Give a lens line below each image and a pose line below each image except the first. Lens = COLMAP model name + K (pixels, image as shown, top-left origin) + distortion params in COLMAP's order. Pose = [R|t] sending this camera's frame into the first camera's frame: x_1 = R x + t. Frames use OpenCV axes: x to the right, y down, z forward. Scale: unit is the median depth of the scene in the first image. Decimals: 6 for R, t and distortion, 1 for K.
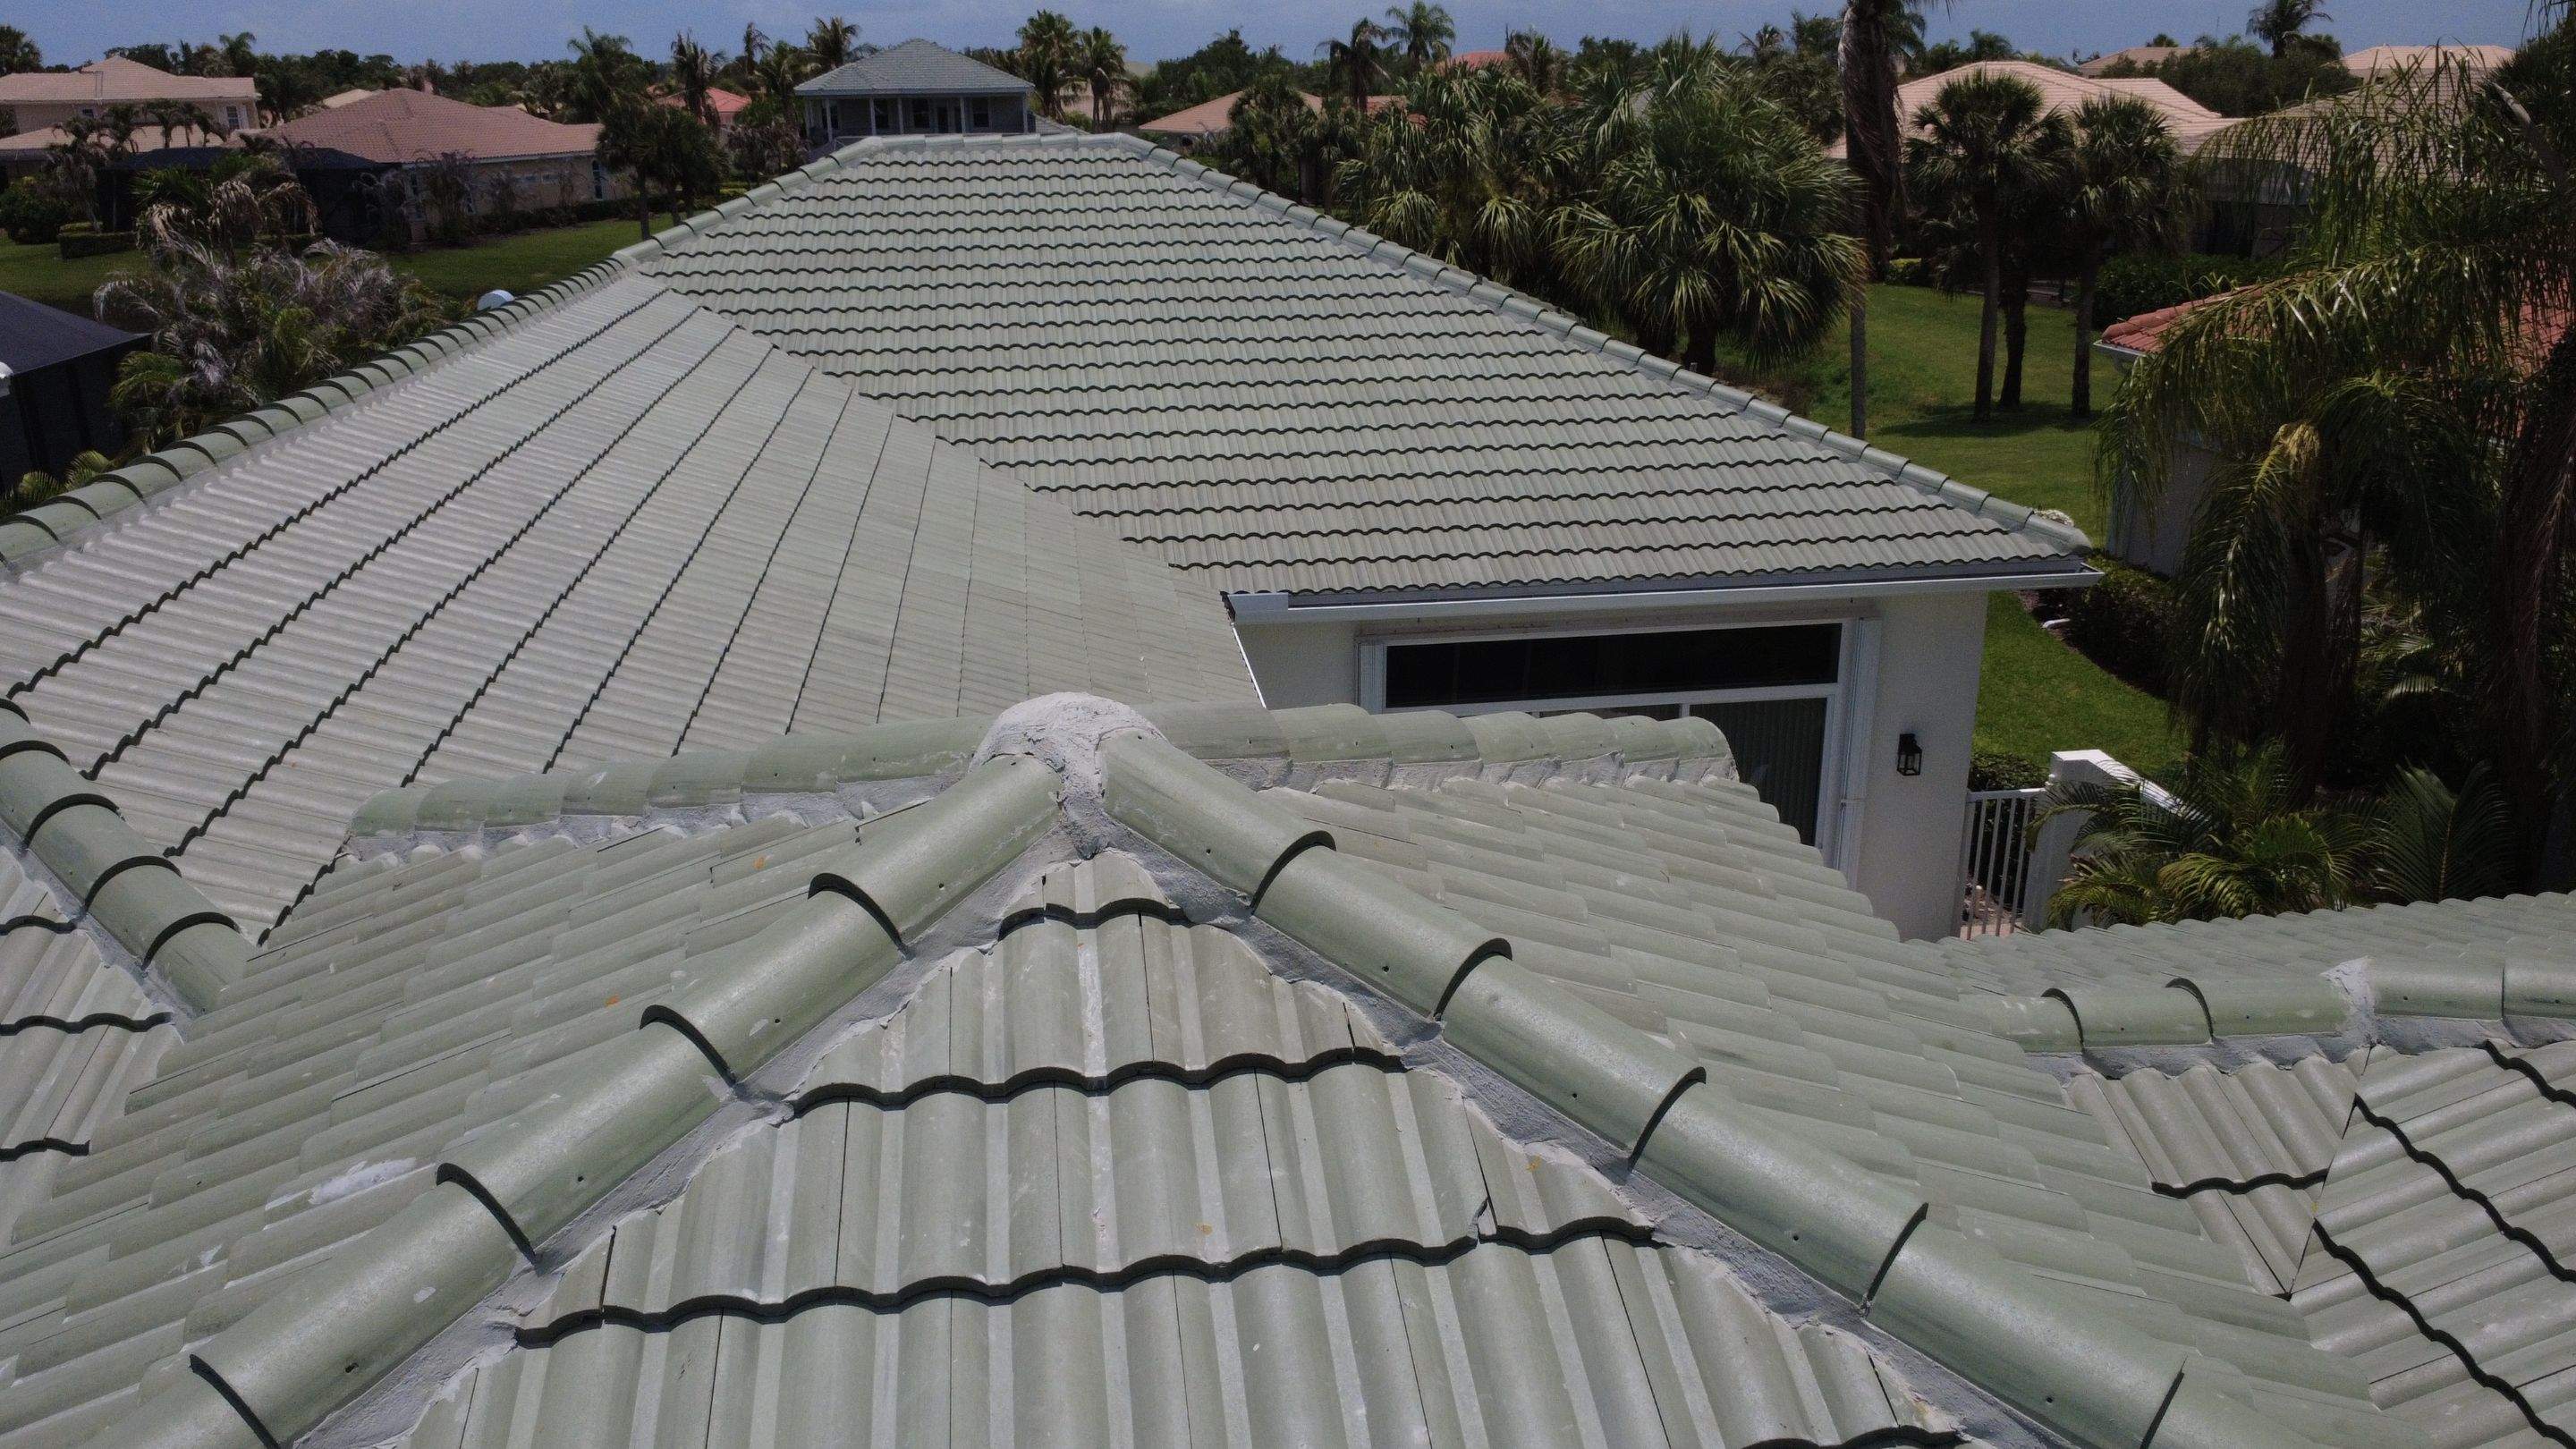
lens RADIAL K [[1888.5, 0, 1285.2], [0, 1888.5, 727.0], [0, 0, 1]] dist [-0.003652, -0.002964]
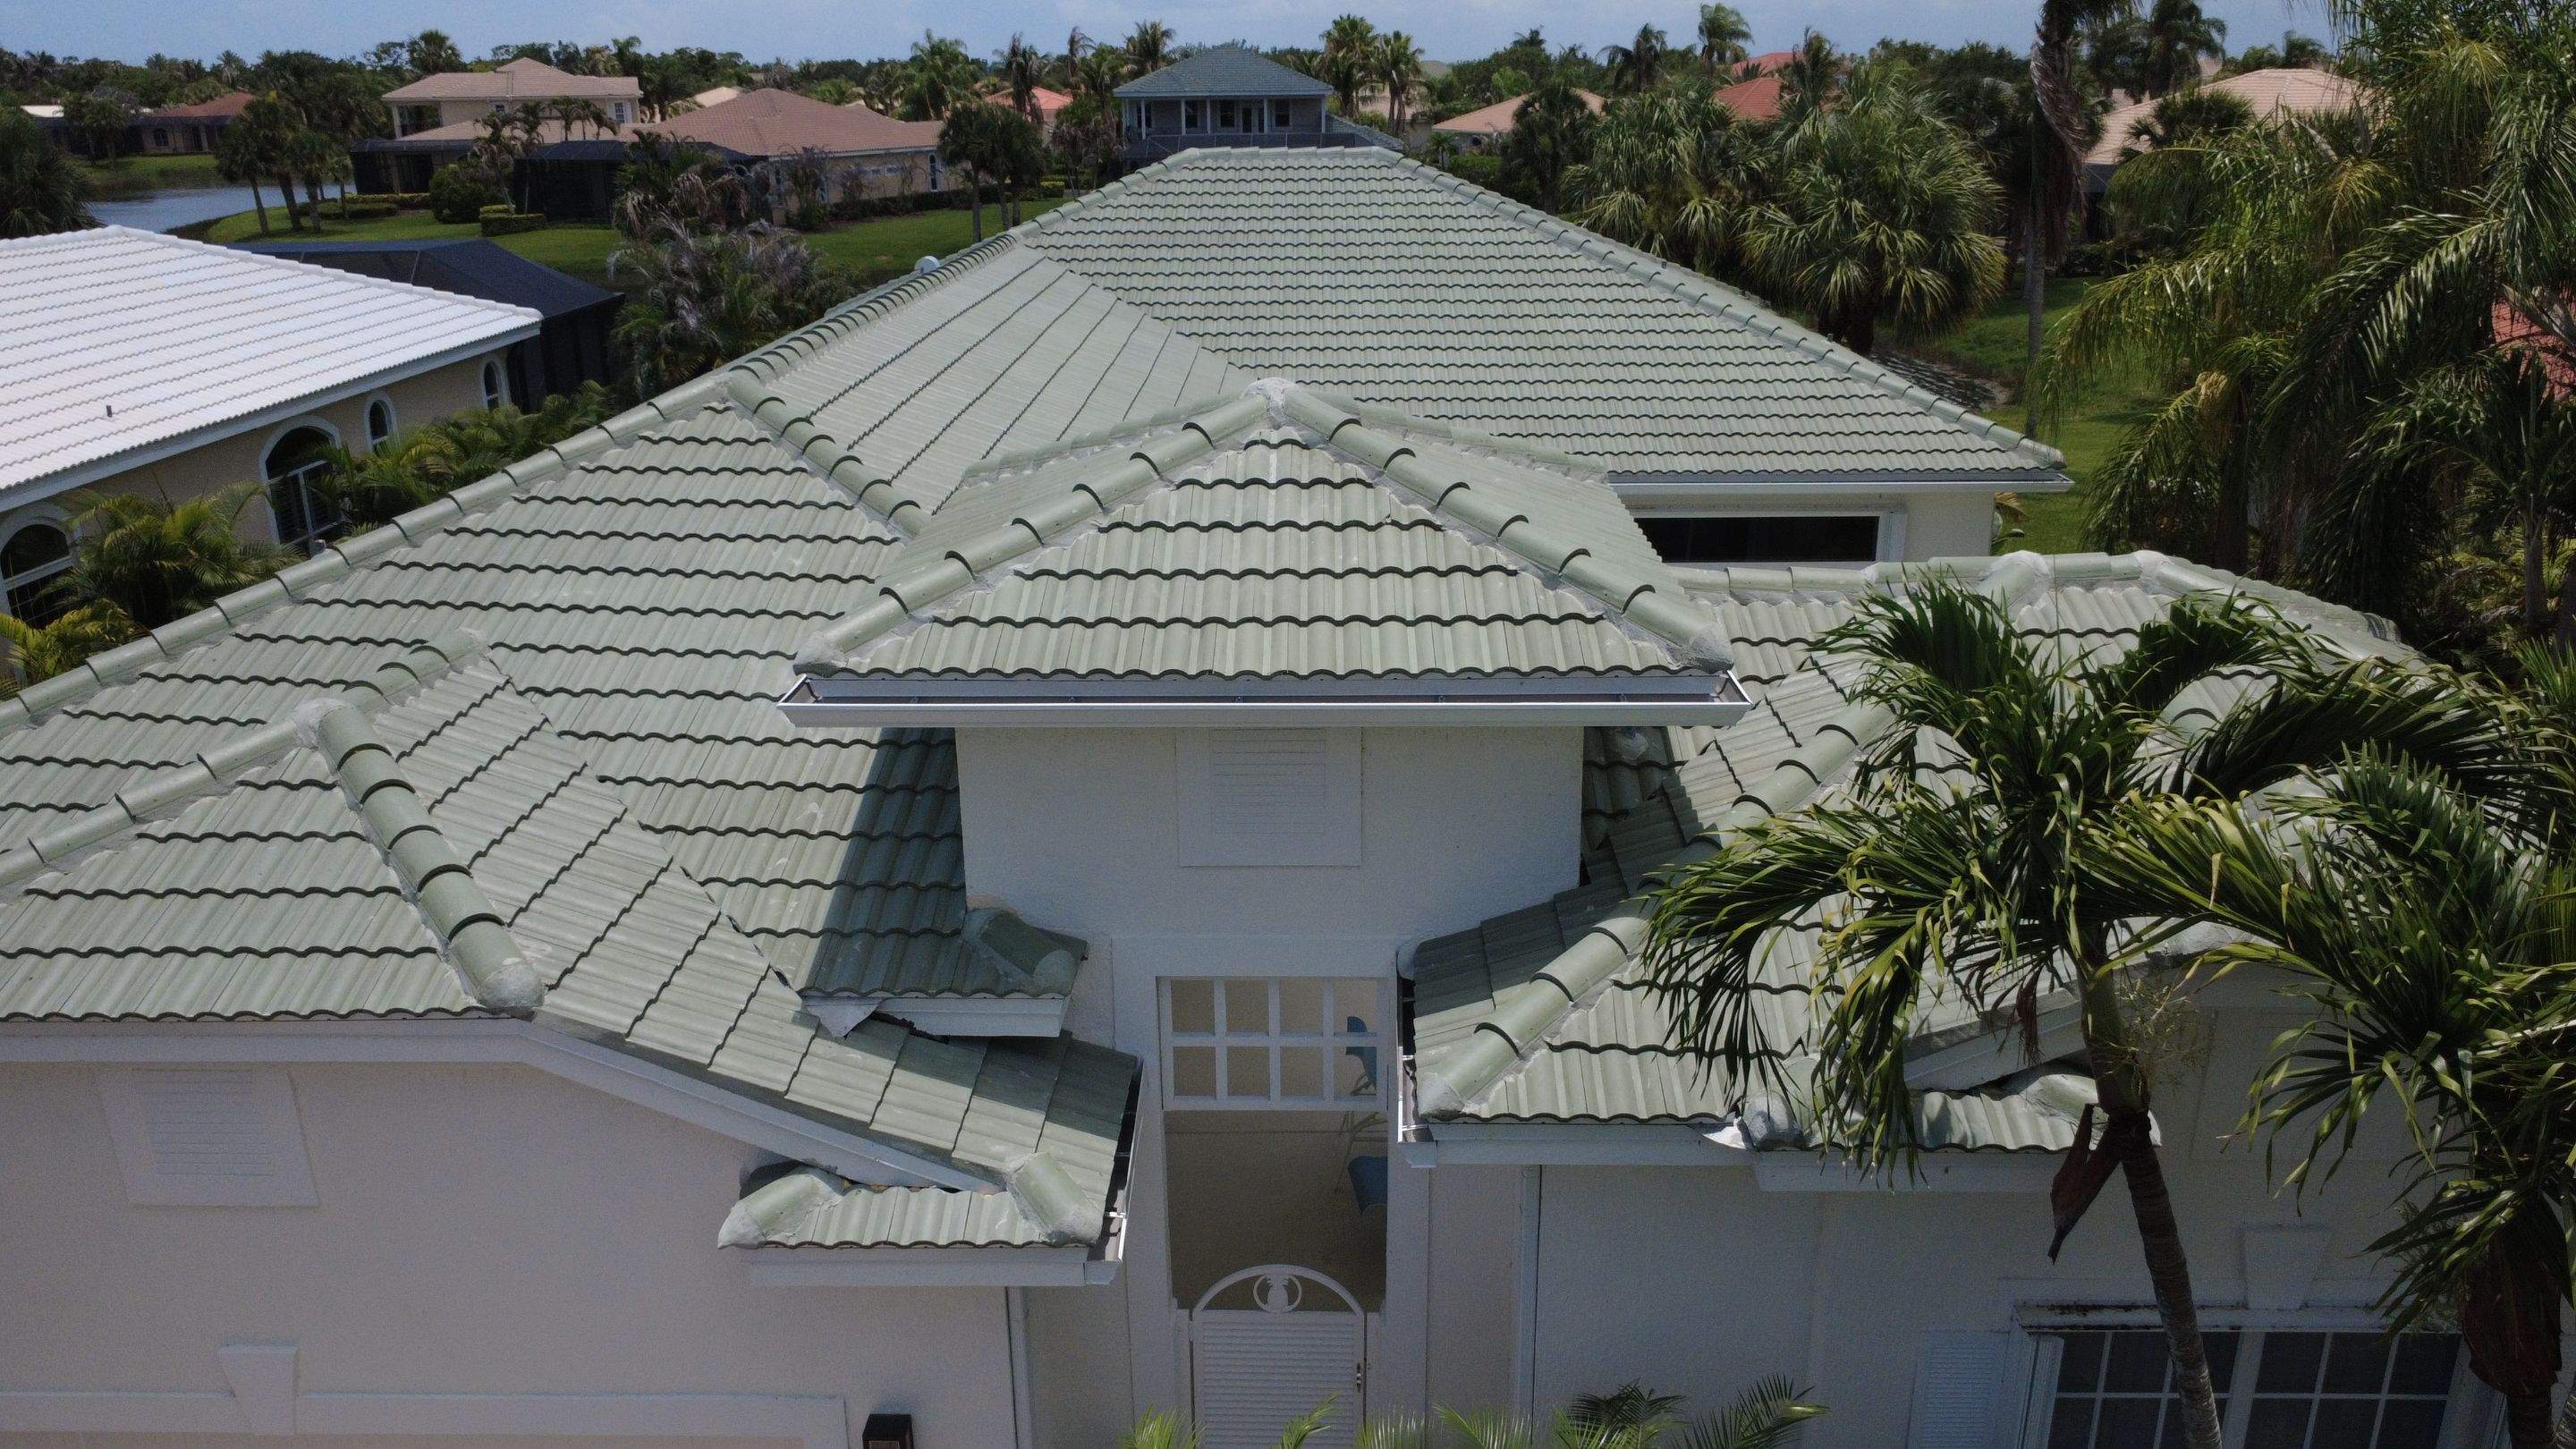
lens RADIAL K [[1888.5, 0, 1285.2], [0, 1888.5, 727.0], [0, 0, 1]] dist [-0.003652, -0.002964]
pose [[0.988434, 0.051265, -0.142723, 0.060145], [-0.051004, 0.998683, 0.005491, 0.088945], [0.142817, 0.001852, 0.989747, -0.323330]]
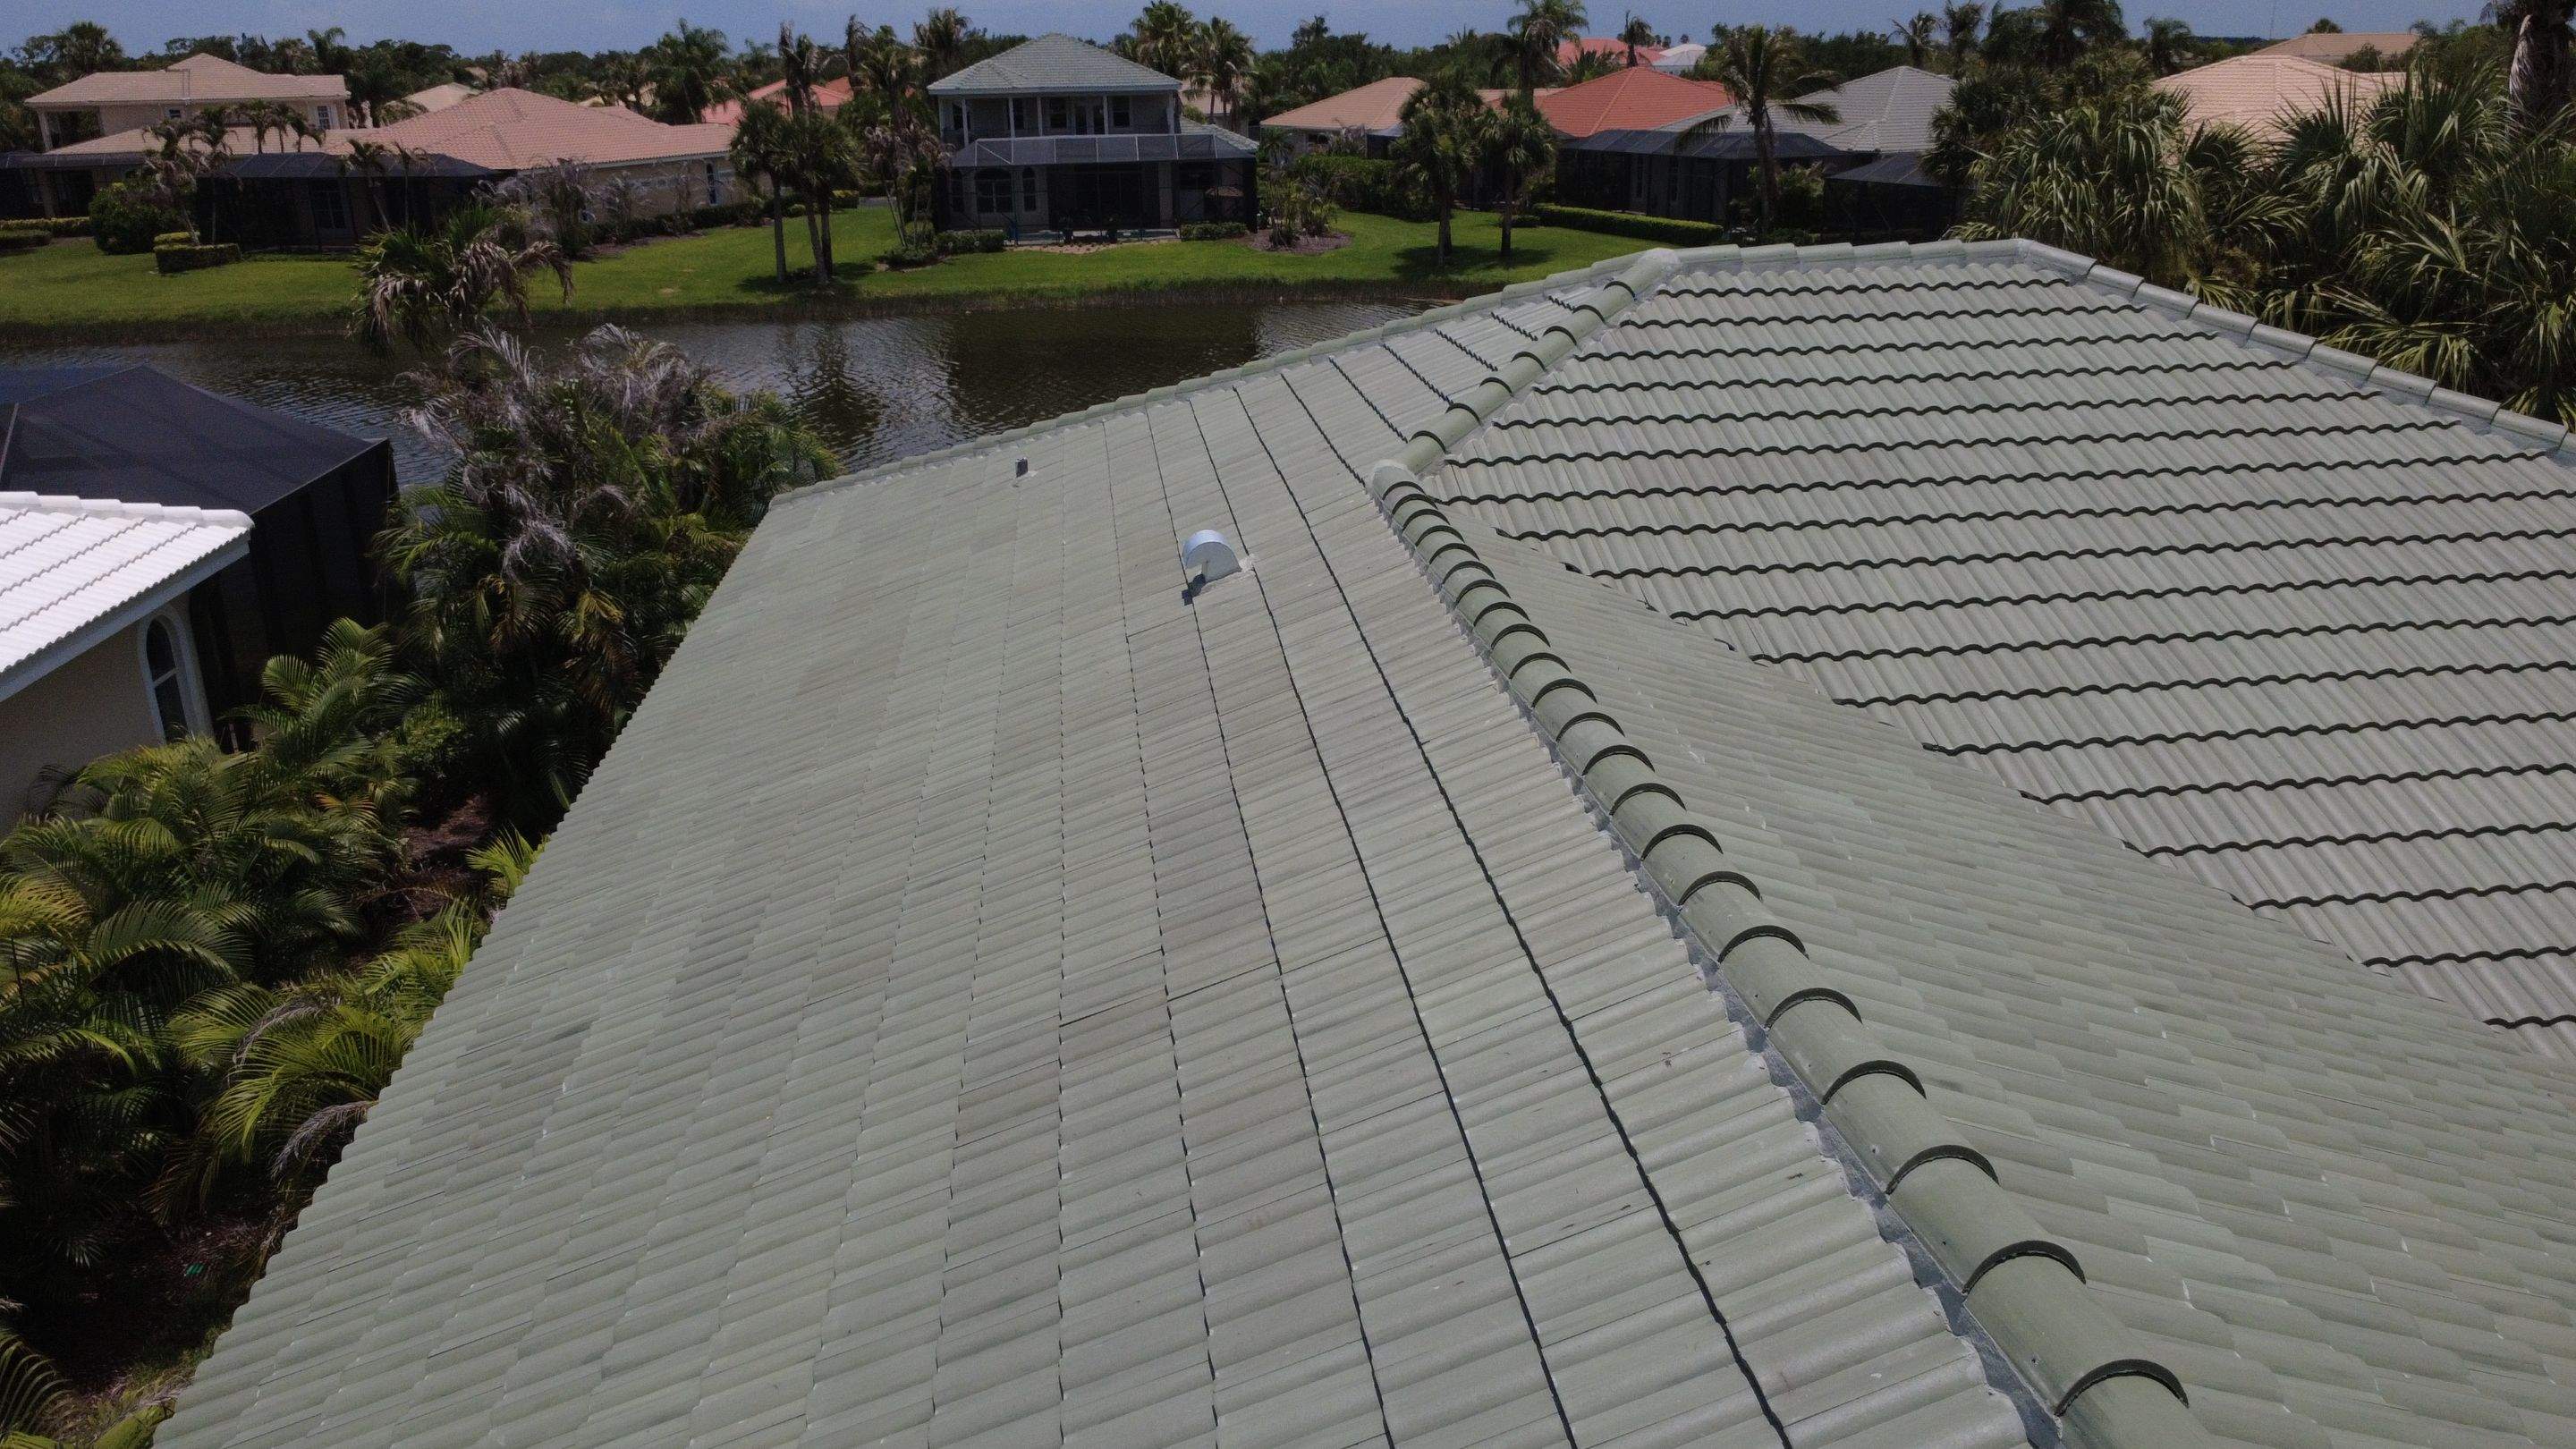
lens RADIAL K [[1888.5, 0, 1285.2], [0, 1888.5, 727.0], [0, 0, 1]] dist [-0.003652, -0.002964]
pose [[0.999784, 0.002679, -0.020586, -0.339517], [-0.002519, 0.999966, 0.007805, -0.155071], [0.020607, -0.007752, 0.999758, 0.351176]]
